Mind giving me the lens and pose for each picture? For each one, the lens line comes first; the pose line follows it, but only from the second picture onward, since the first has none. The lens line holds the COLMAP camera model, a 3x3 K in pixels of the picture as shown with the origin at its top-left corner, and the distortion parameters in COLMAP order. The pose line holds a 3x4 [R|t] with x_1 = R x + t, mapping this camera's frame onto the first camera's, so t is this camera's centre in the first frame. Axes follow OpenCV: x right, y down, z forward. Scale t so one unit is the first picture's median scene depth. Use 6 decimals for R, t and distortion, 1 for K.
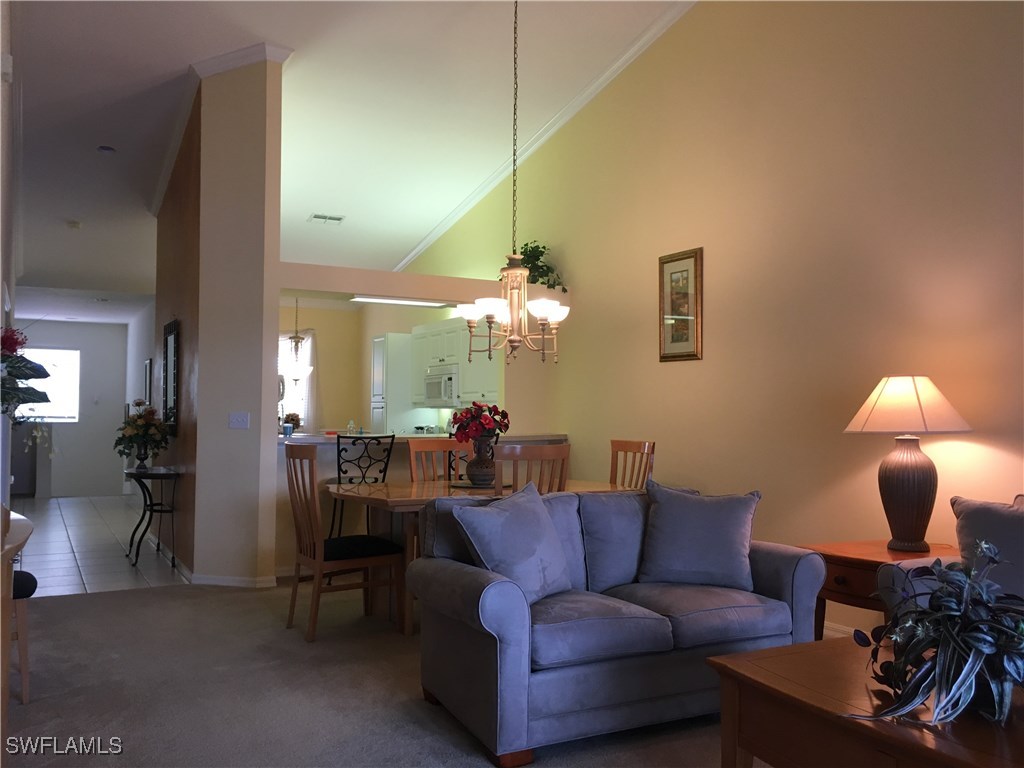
lens RADIAL K [[868.0, 0, 512.0], [0, 868.0, 382.9], [0, 0, 1]] dist [0.067960, -0.105082]
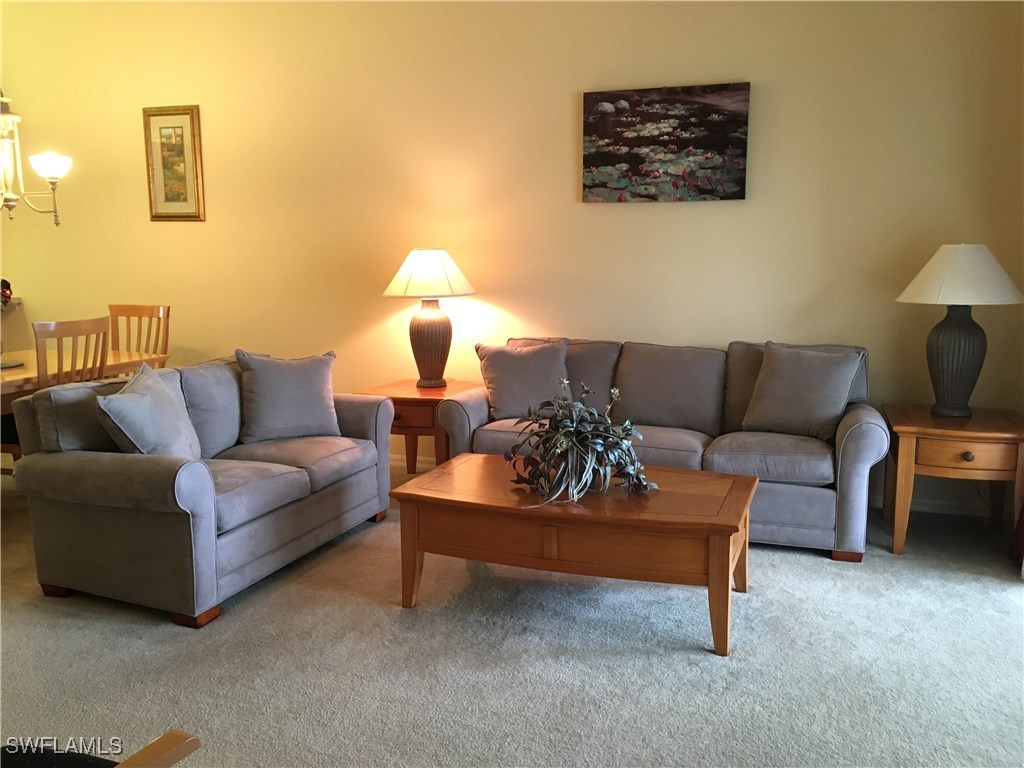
lens RADIAL K [[868.0, 0, 512.0], [0, 868.0, 382.9], [0, 0, 1]] dist [0.067960, -0.105082]
pose [[0.749642, -0.107707, 0.653021, -0.301739], [-0.015870, 0.983461, 0.180426, -0.047695], [-0.661653, -0.145618, 0.735534, -0.015594]]
